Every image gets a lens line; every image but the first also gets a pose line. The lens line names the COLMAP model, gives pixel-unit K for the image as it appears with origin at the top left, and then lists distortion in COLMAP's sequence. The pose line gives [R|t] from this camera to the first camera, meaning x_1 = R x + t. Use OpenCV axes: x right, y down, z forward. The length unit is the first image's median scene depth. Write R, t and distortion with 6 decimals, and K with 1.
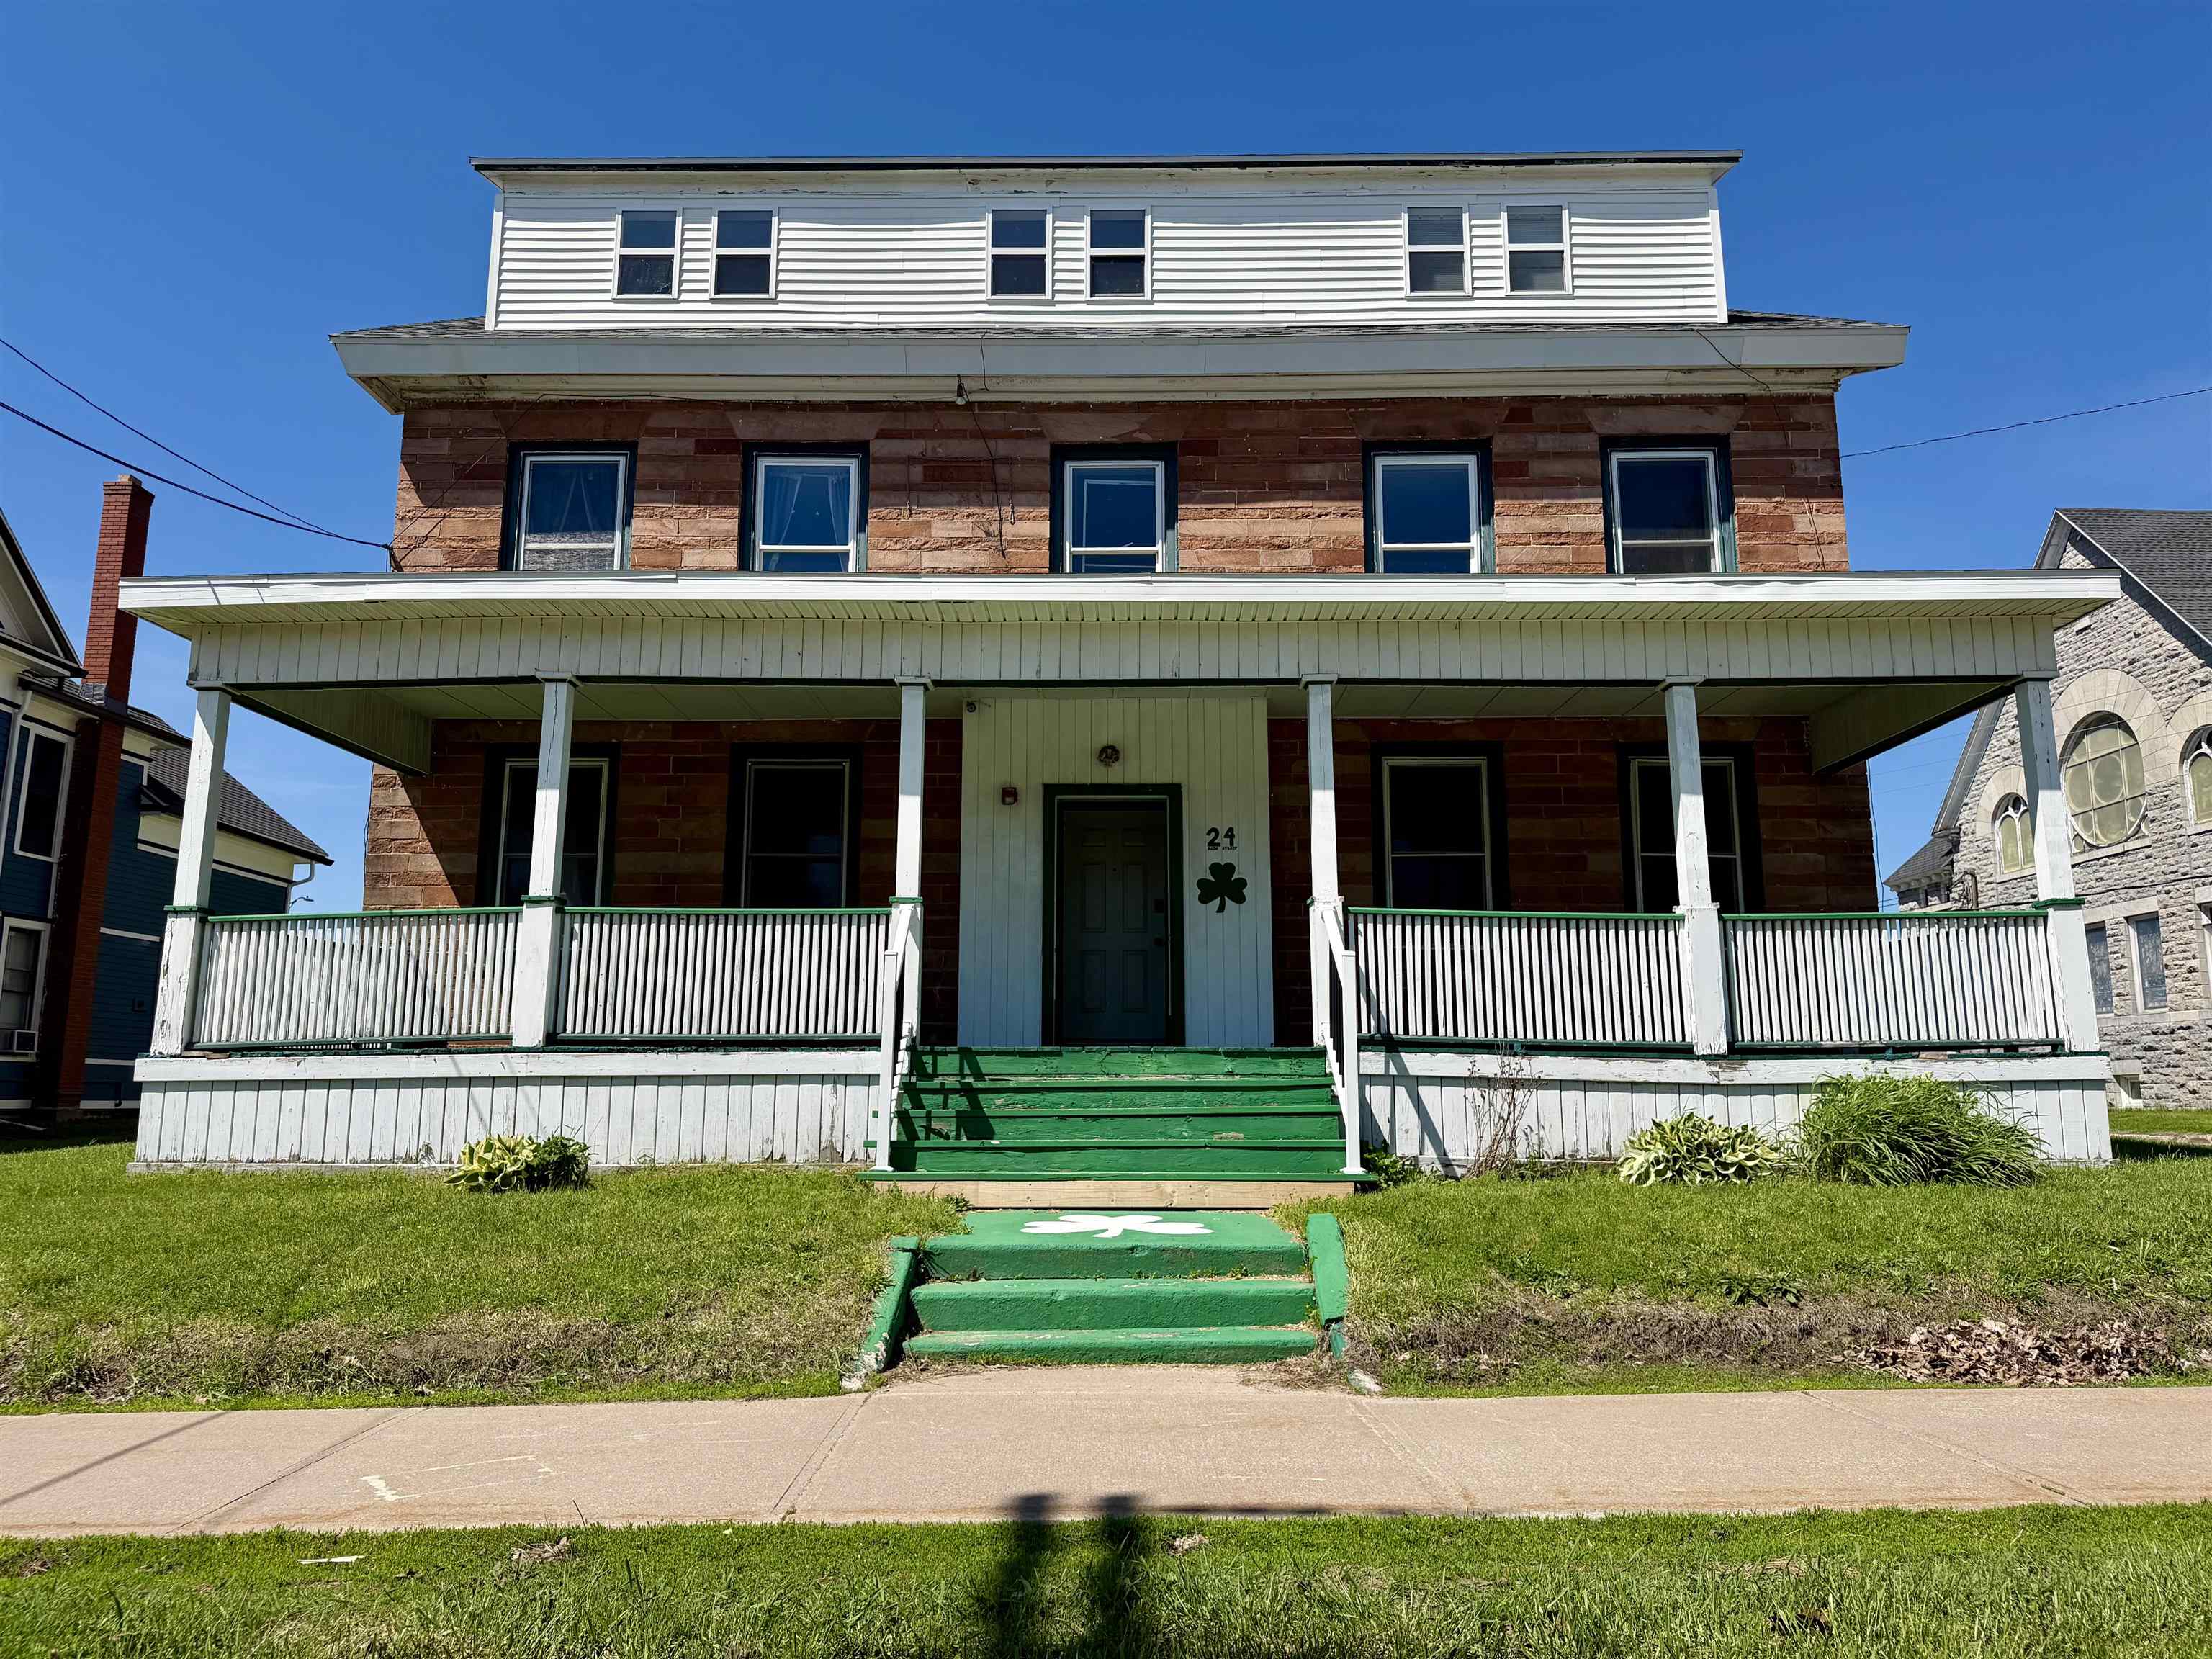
lens RADIAL K [[1424.7, 0, 1110.5], [0, 1424.7, 856.9], [0, 0, 1]] dist [0.144994, -0.246869]
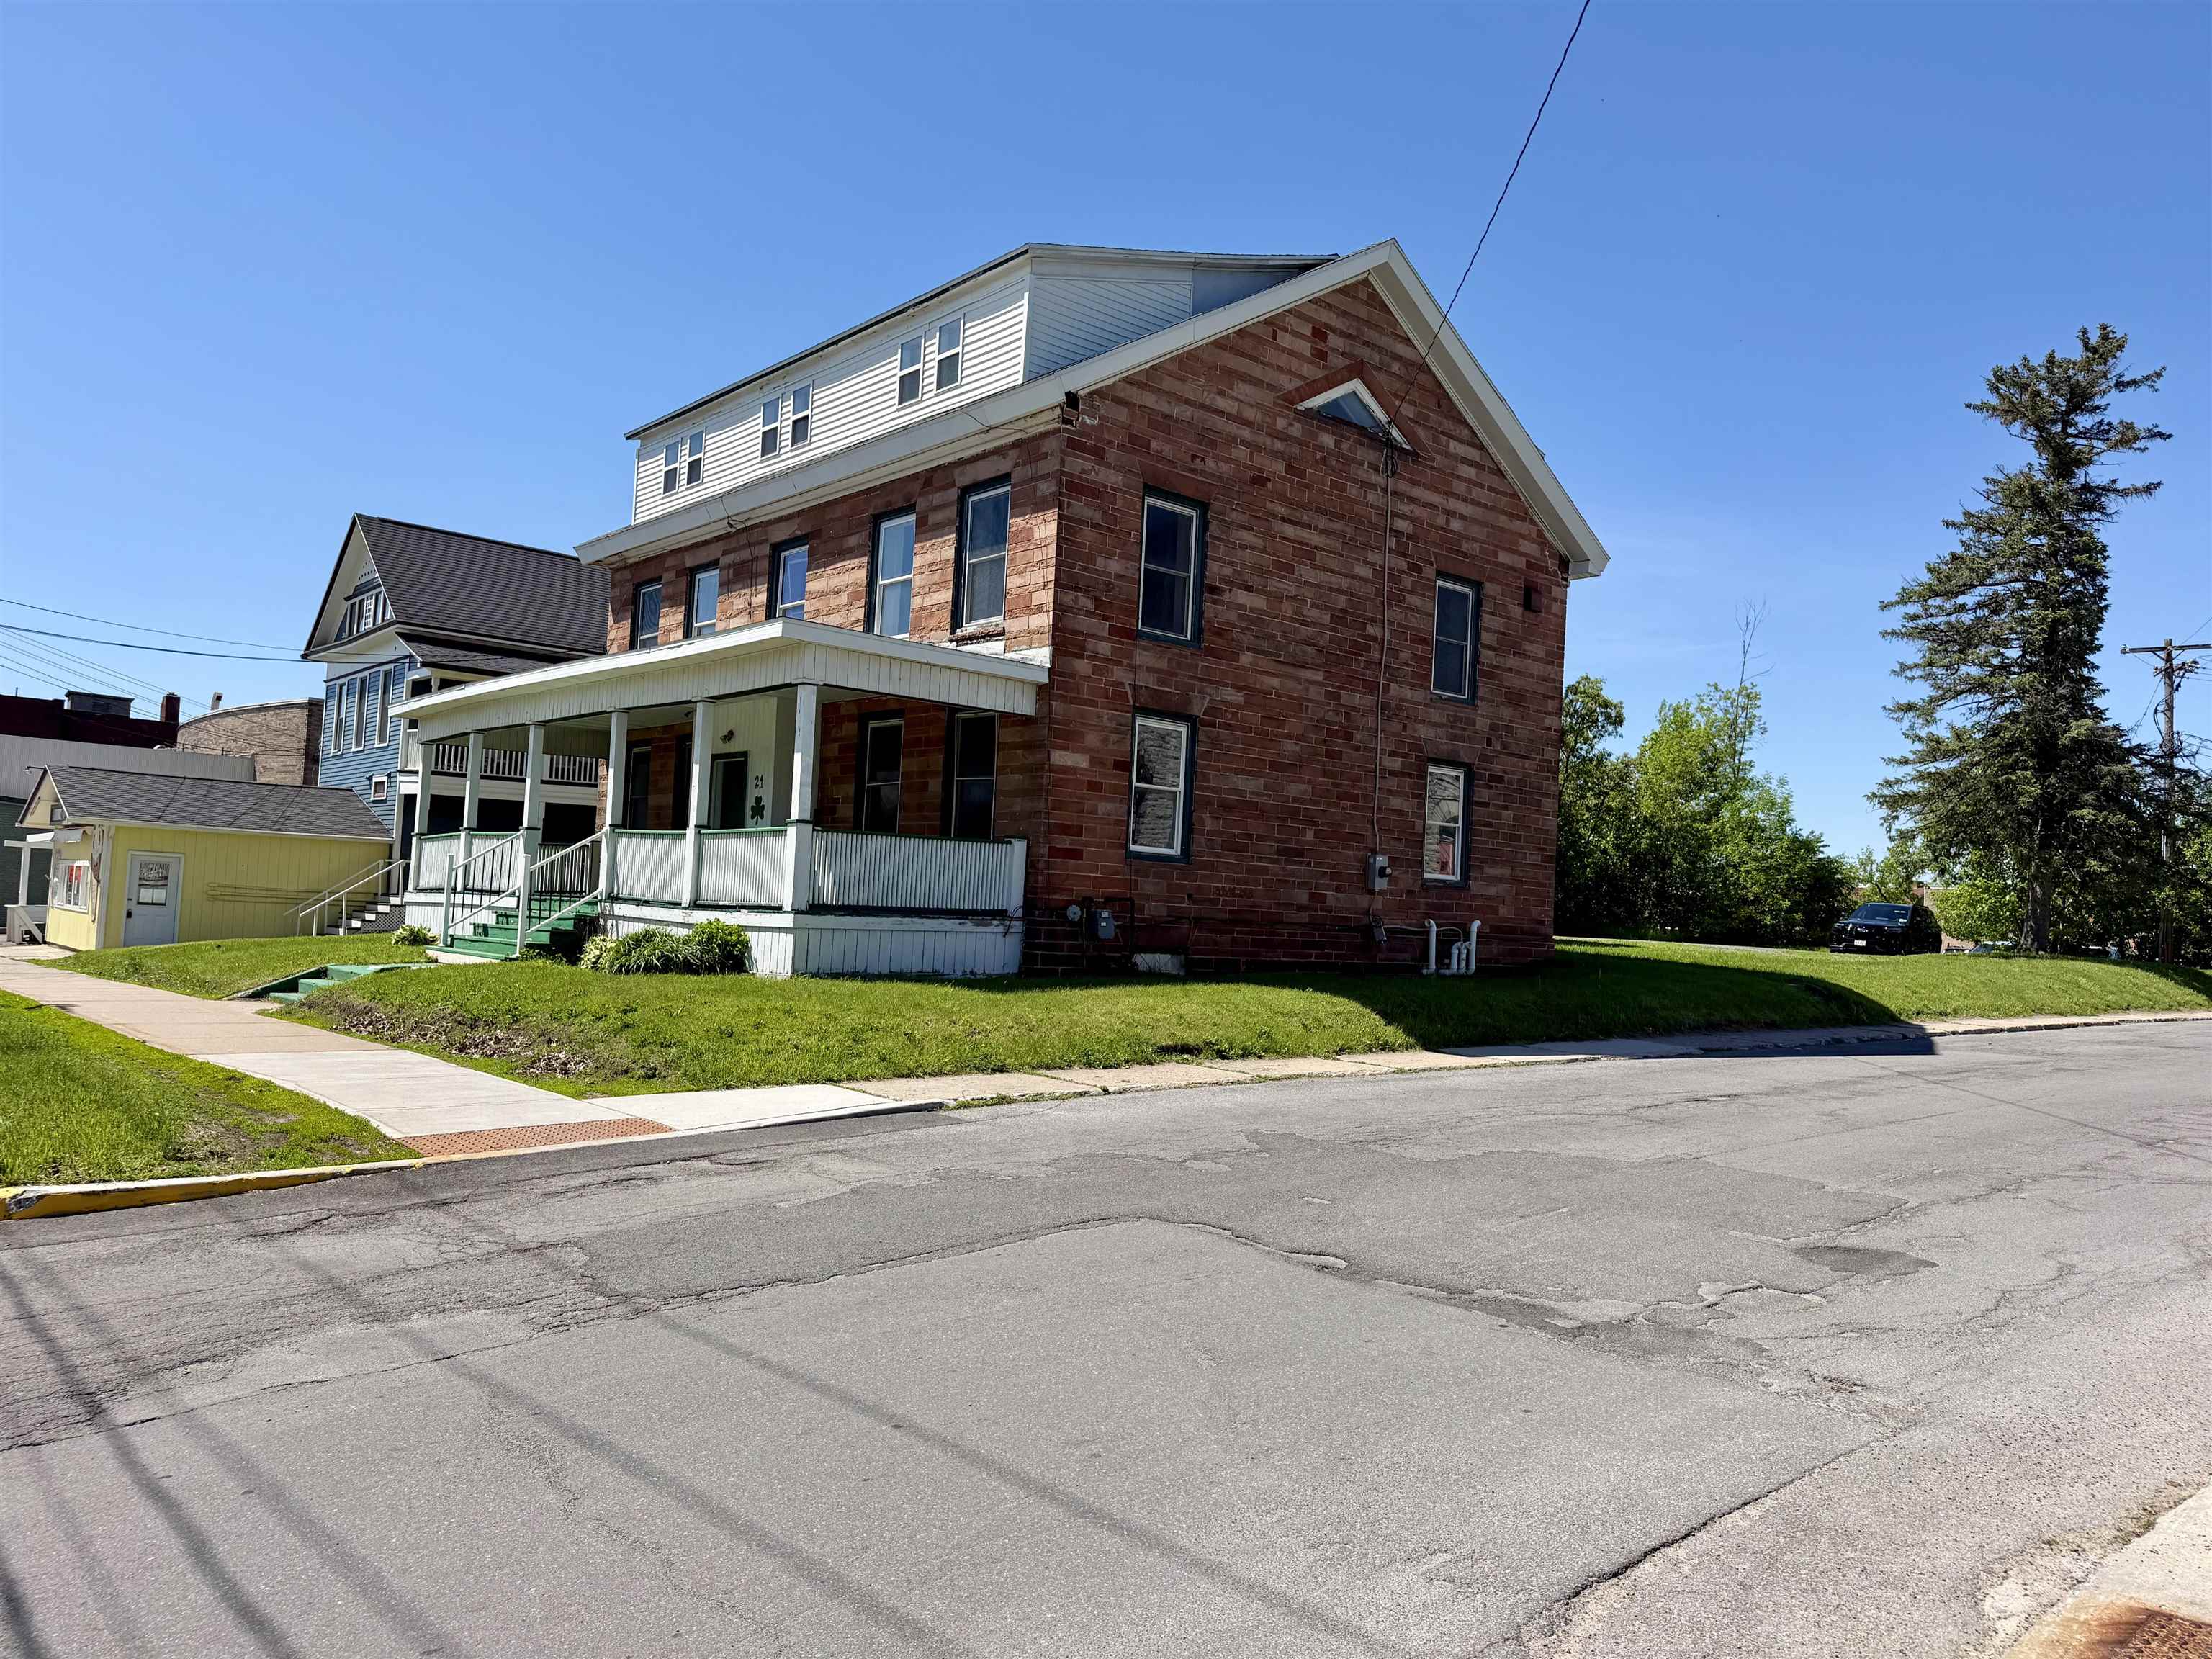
lens RADIAL K [[1518.6, 0, 1106.0], [0, 1518.6, 829.5], [0, 0, 1]] dist [0.199726, -0.387134]
pose [[0.666580, -0.009524, -0.745372, 1.579549], [0.074912, 0.995712, 0.054270, -0.022556], [0.741660, -0.092013, 0.664436, 0.059243]]
